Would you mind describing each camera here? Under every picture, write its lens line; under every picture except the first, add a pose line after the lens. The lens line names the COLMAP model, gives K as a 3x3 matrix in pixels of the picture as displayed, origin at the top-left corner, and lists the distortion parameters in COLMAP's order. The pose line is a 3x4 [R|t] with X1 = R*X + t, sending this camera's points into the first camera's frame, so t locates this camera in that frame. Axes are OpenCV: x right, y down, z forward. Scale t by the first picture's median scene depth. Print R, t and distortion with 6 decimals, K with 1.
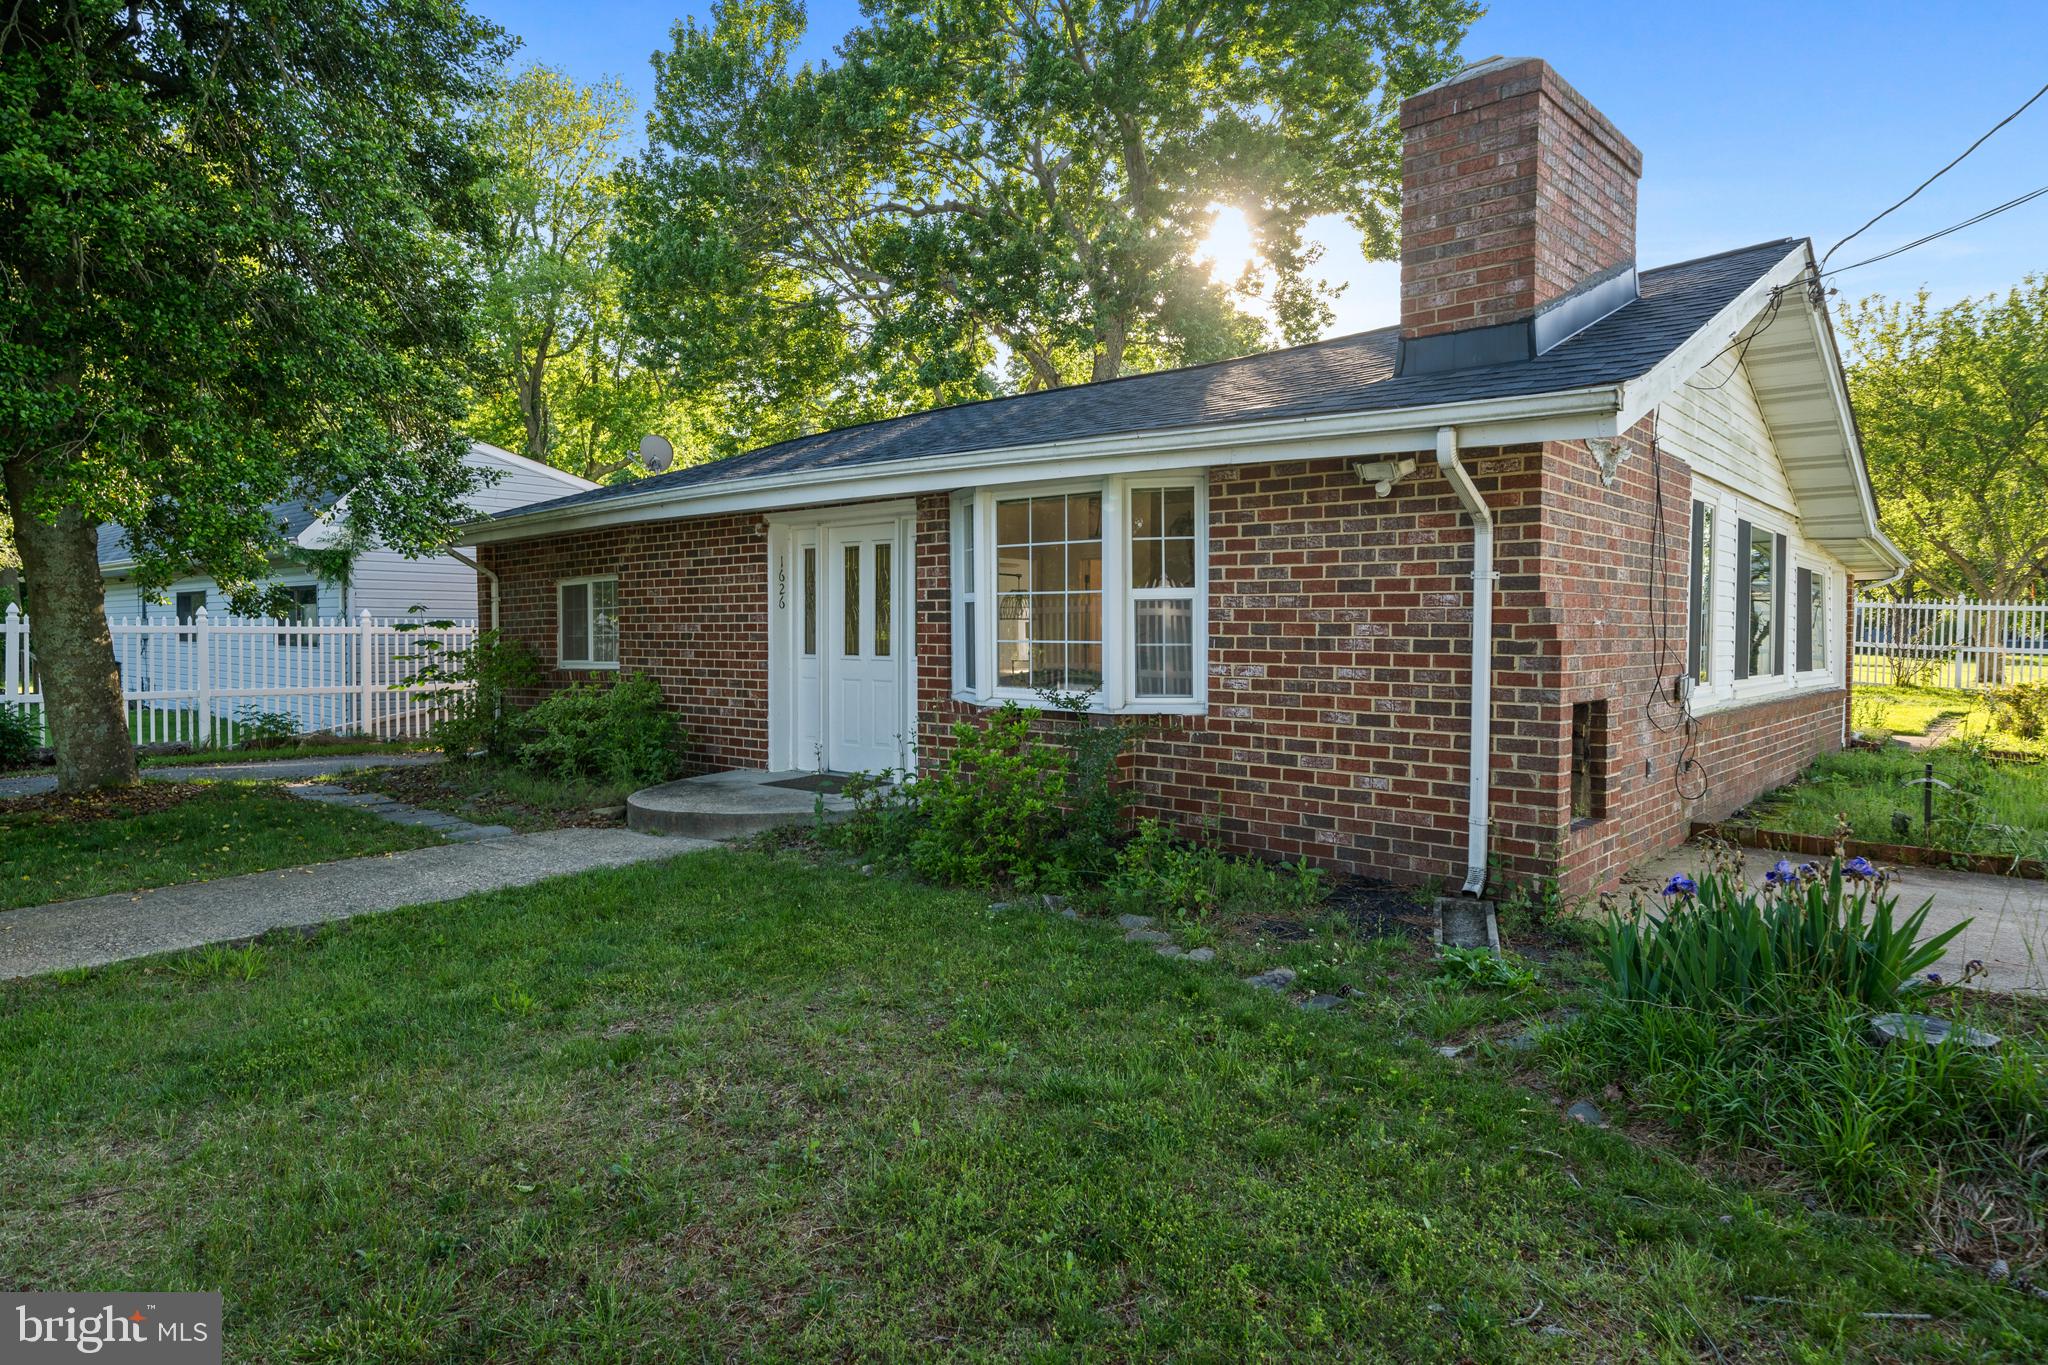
lens RADIAL K [[1241.5, 0, 1033.9], [0, 1241.5, 669.3], [0, 0, 1]] dist [-0.005913, 0.001558]
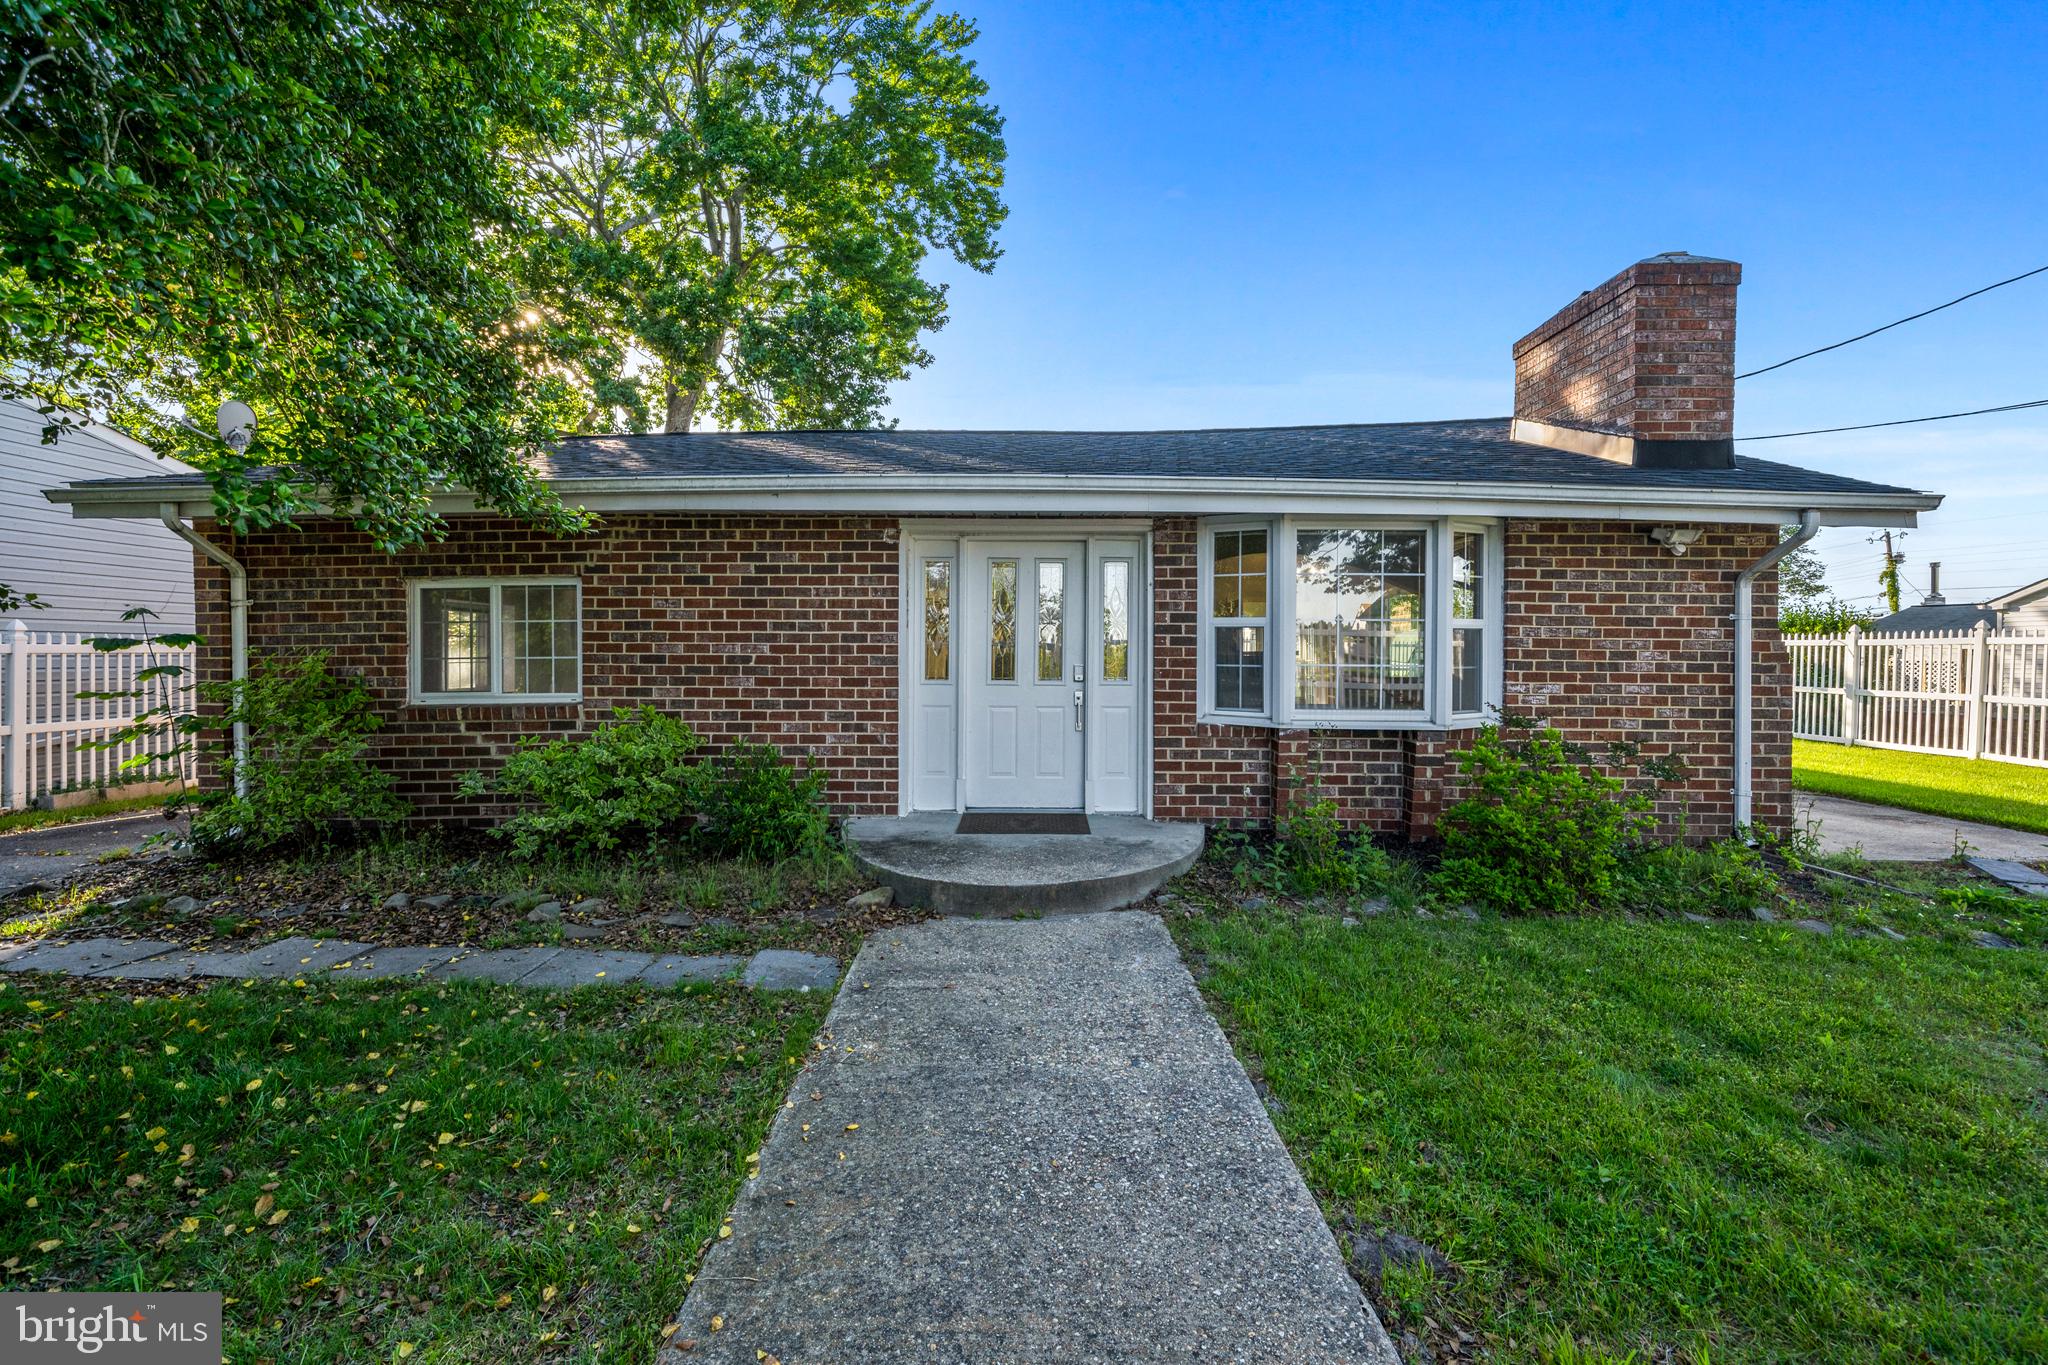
lens RADIAL K [[852.8, 0, 1031.5], [0, 852.8, 666.8], [0, 0, 1]] dist [-0.010693, -0.000045]
pose [[0.757599, -0.005971, 0.652693, -0.789771], [0.016106, 0.999825, -0.009548, -0.021449], [-0.652522, 0.017745, 0.757562, 0.727929]]
